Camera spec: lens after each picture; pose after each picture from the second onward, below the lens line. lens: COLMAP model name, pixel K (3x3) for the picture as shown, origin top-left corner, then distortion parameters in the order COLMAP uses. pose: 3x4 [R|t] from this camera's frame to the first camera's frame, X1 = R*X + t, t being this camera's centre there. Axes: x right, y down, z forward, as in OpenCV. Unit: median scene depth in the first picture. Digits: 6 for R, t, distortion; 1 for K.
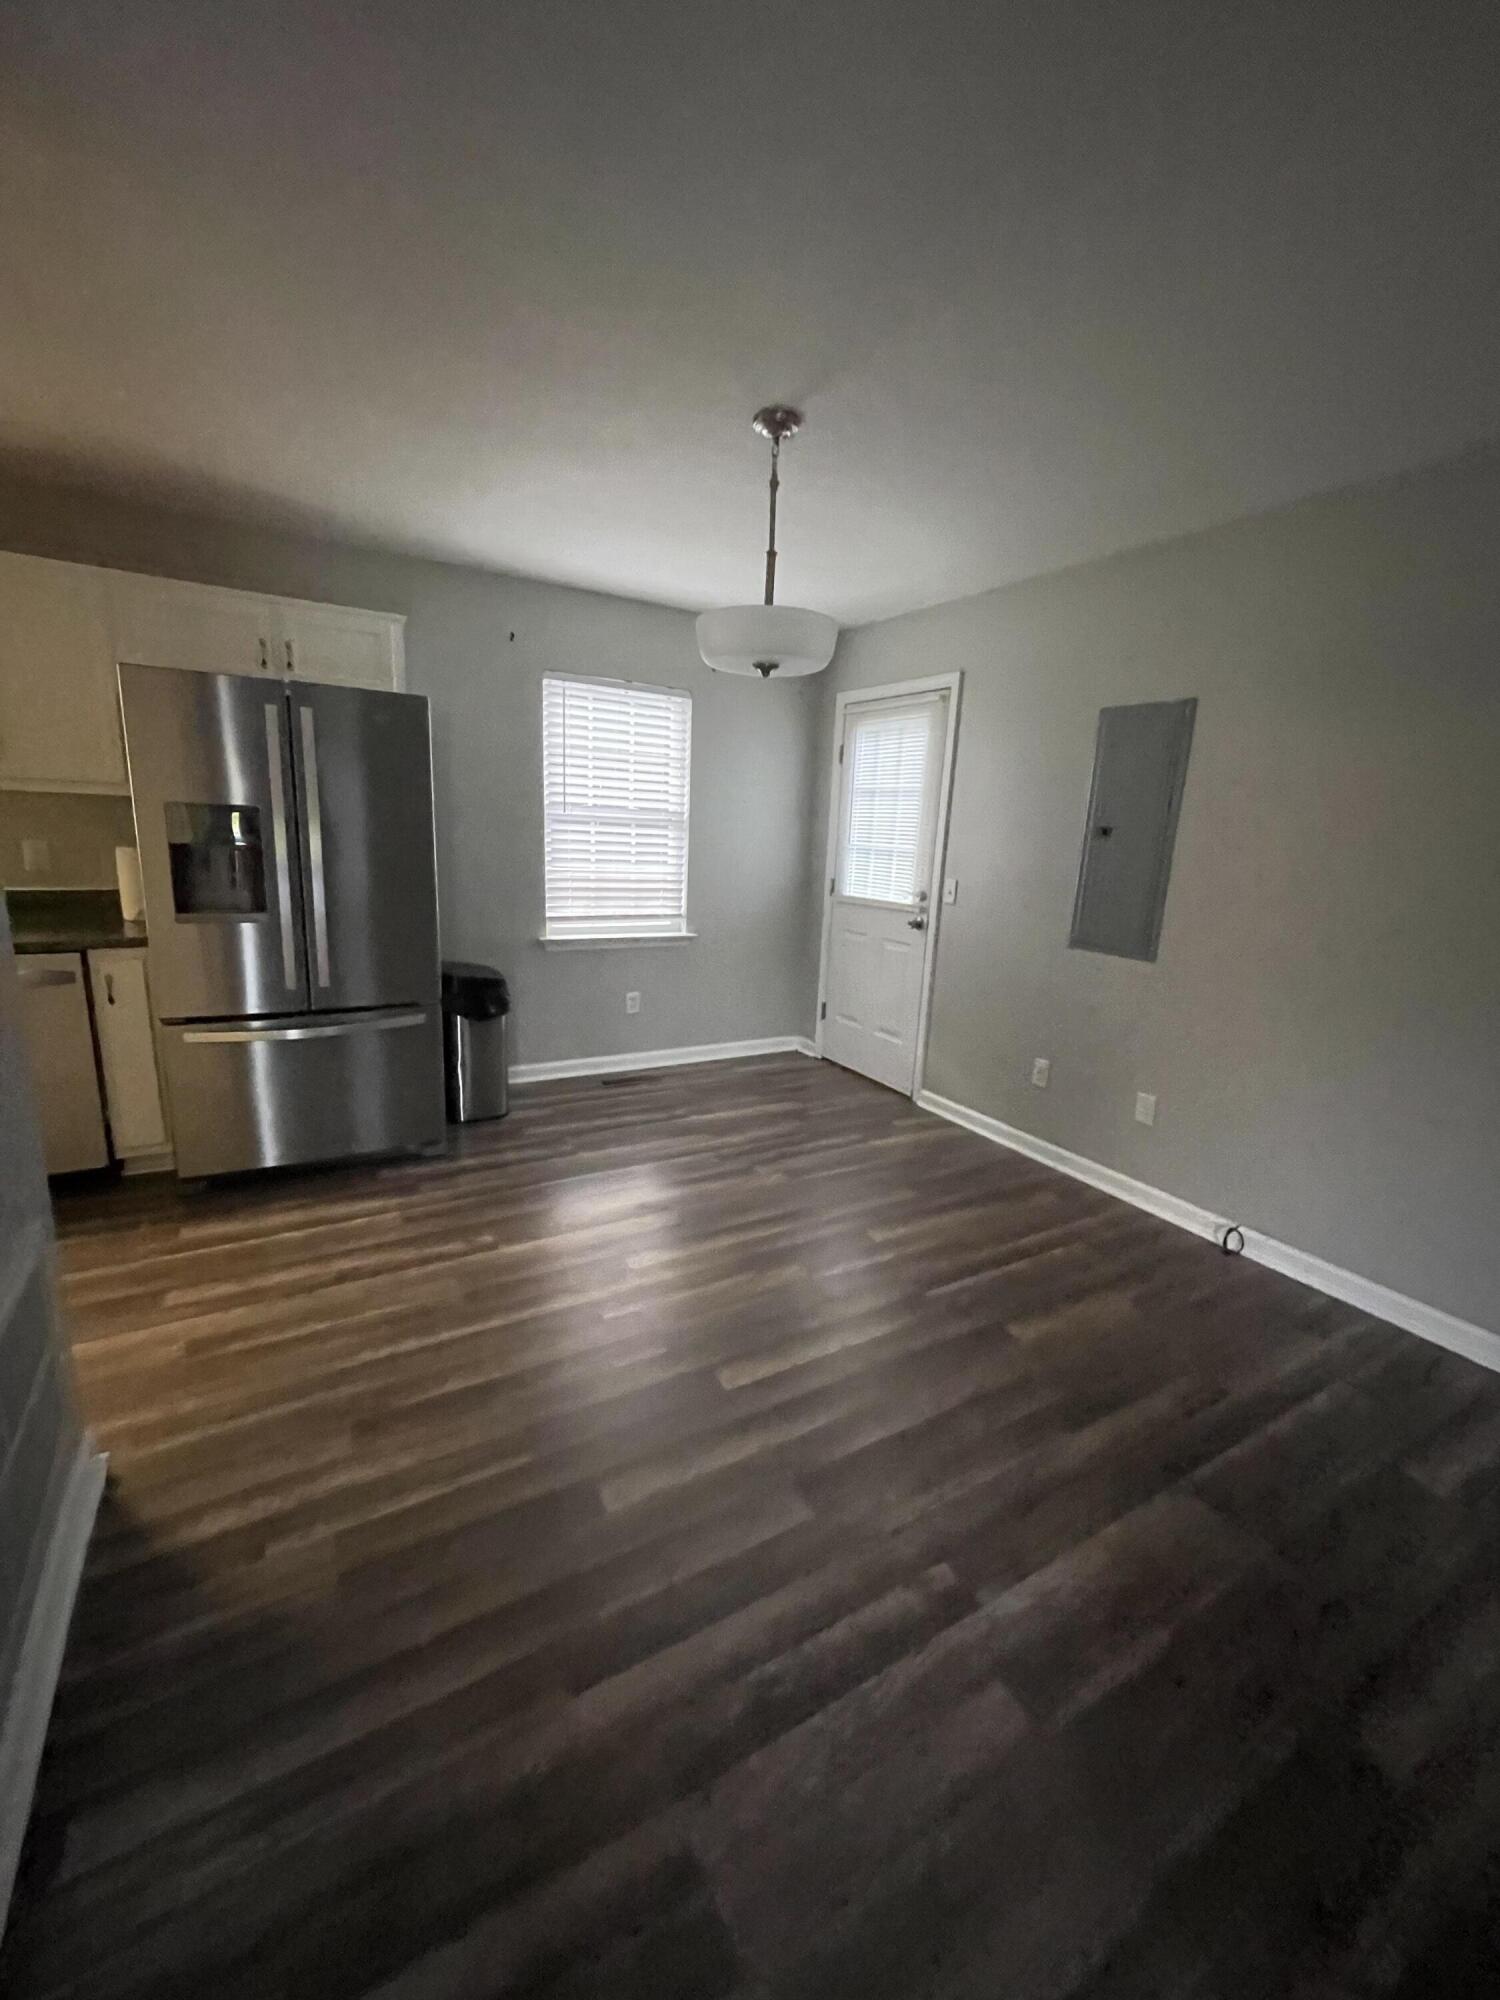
lens RADIAL K [[804.3, 0, 750.0], [0, 804.3, 1000.0], [0, 0, 1]] dist [-0.001992, -0.000665]
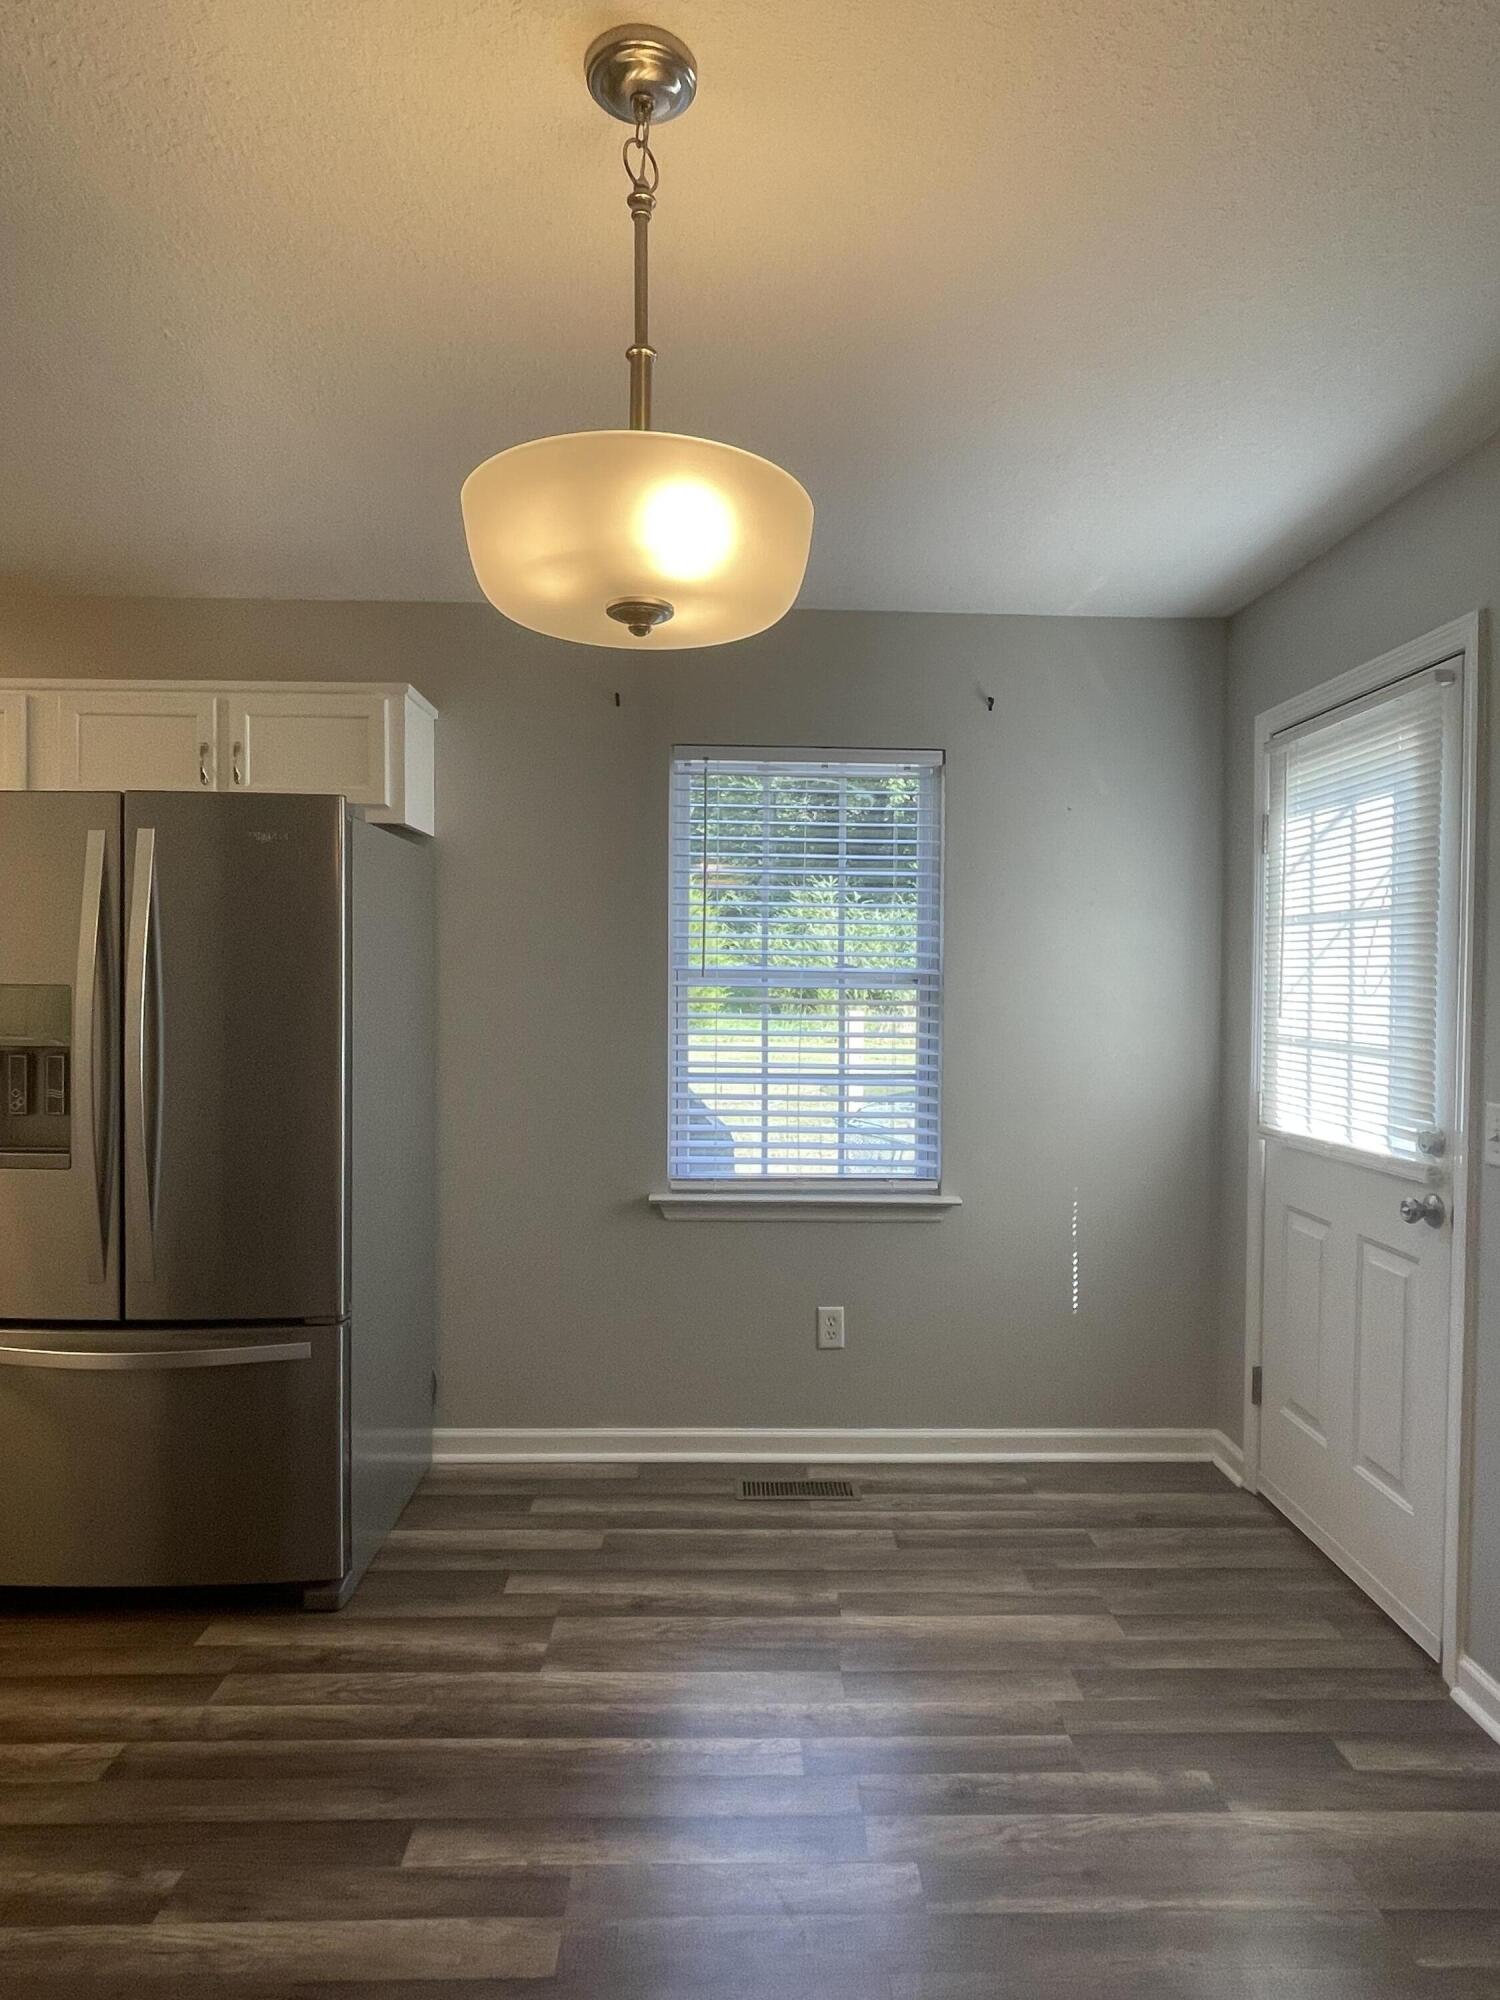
lens RADIAL K [[1172.8, 0, 752.9], [0, 1172.8, 992.0], [0, 0, 1]] dist [0.000317, 0.004059]
pose [[0.869990, -0.032496, -0.491998, 0.217380], [-0.072404, 0.978590, -0.192665, -0.067577], [0.487725, 0.203240, 0.849010, 0.325507]]
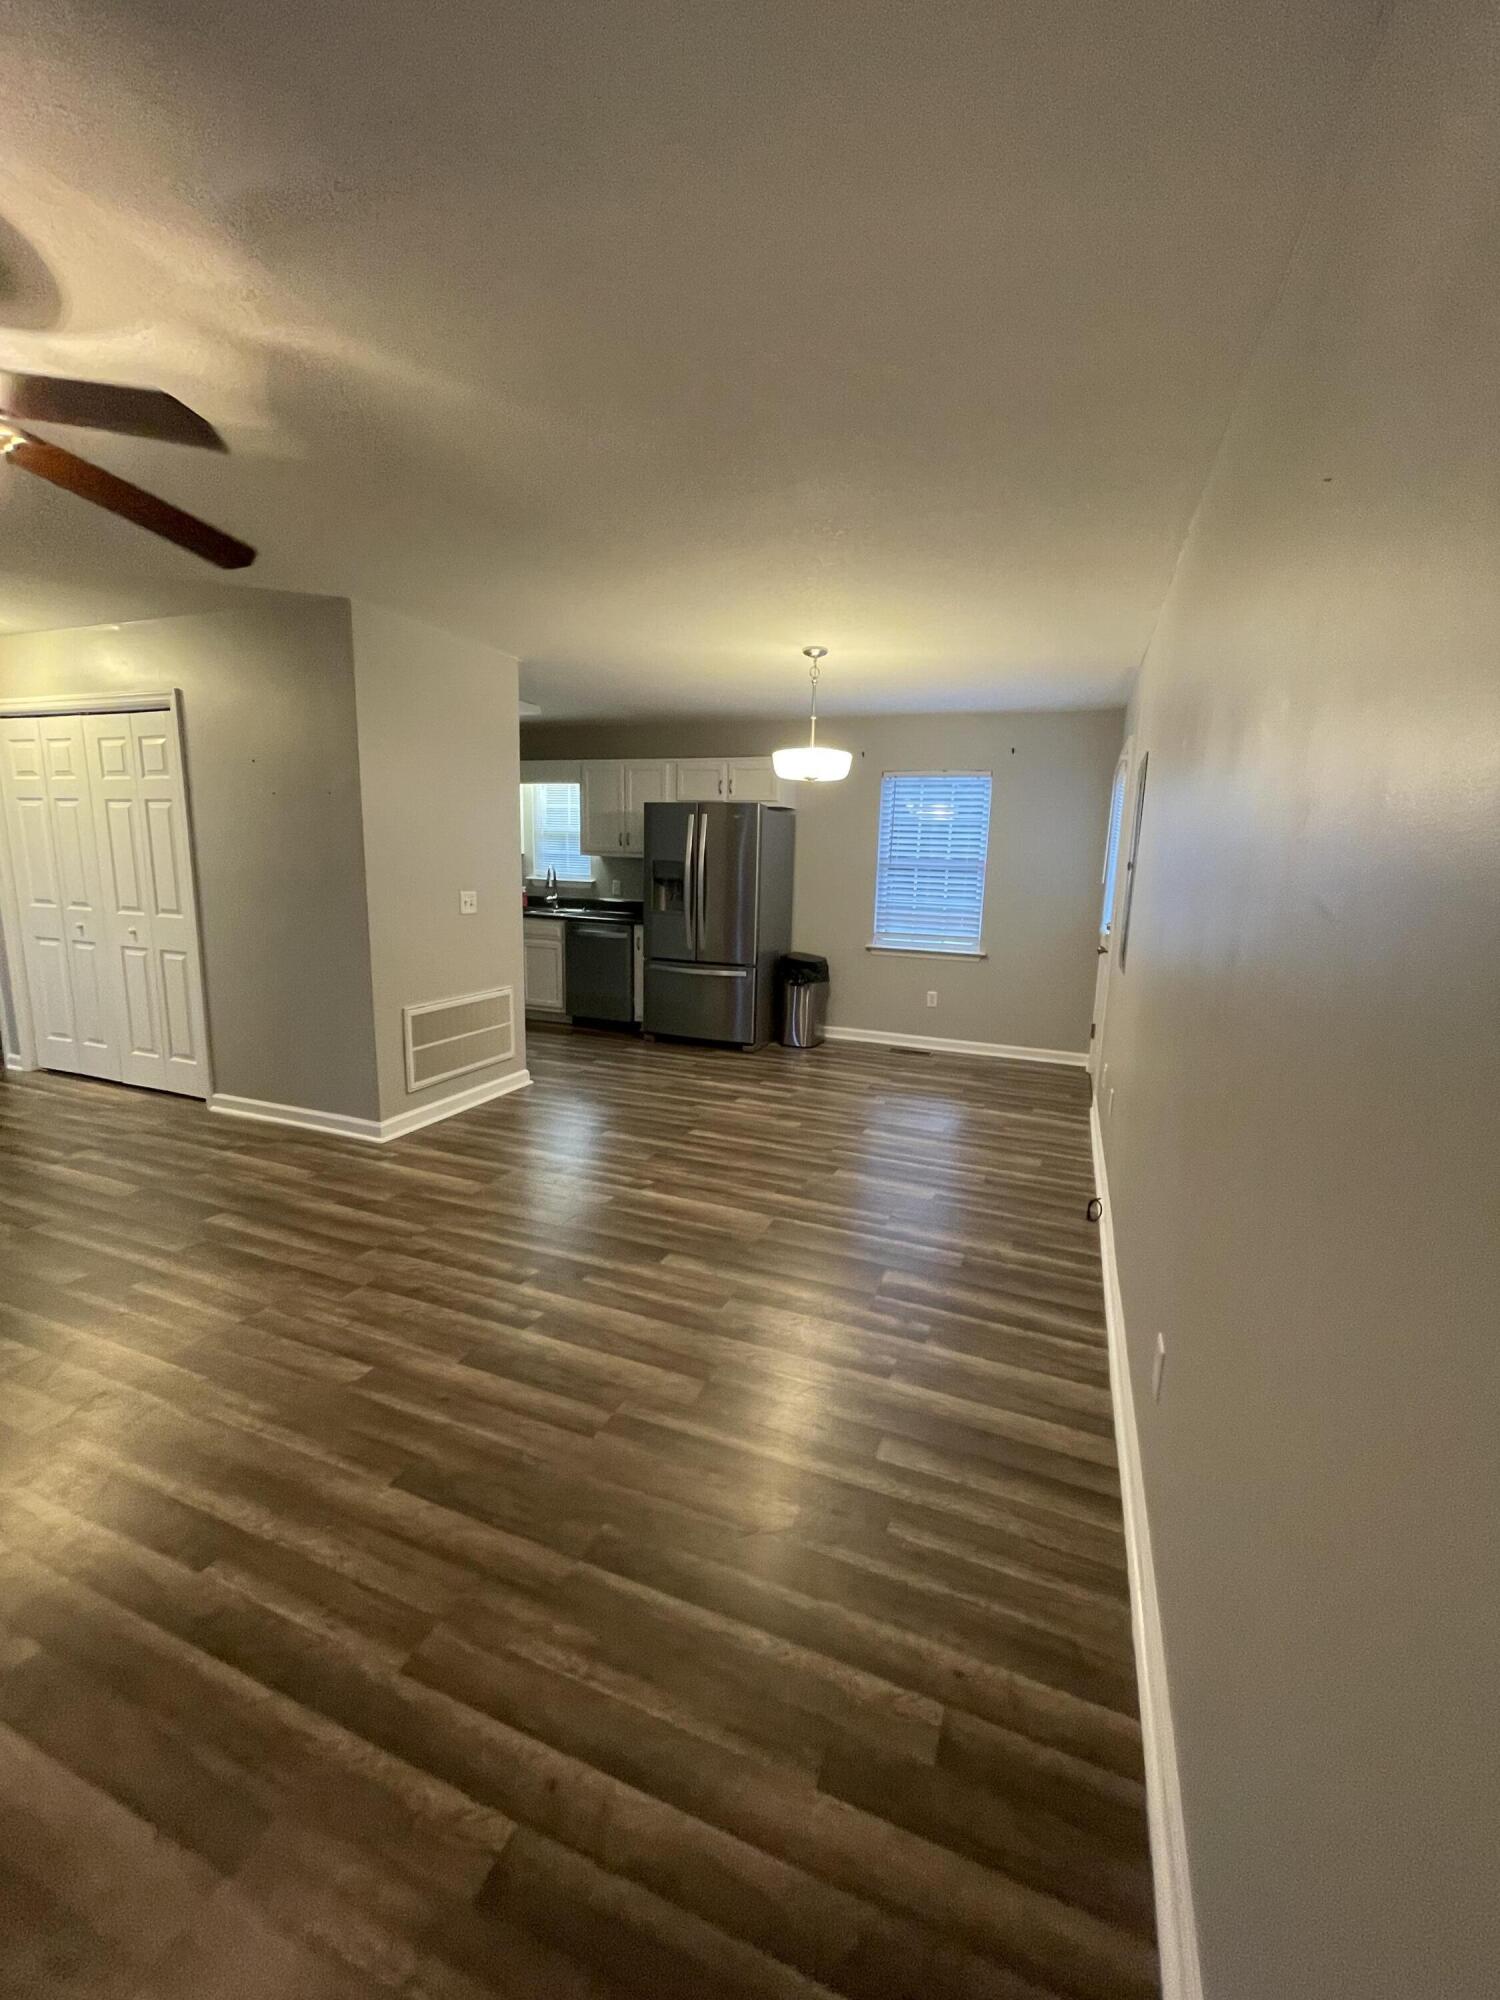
lens RADIAL K [[804.3, 0, 750.0], [0, 804.3, 1000.0], [0, 0, 1]] dist [-0.001992, -0.000665]
pose [[0.611838, 0.115201, -0.782549, 0.843240], [-0.169520, 0.985447, 0.012530, 0.046790], [0.772604, 0.124992, 0.622462, -0.108735]]
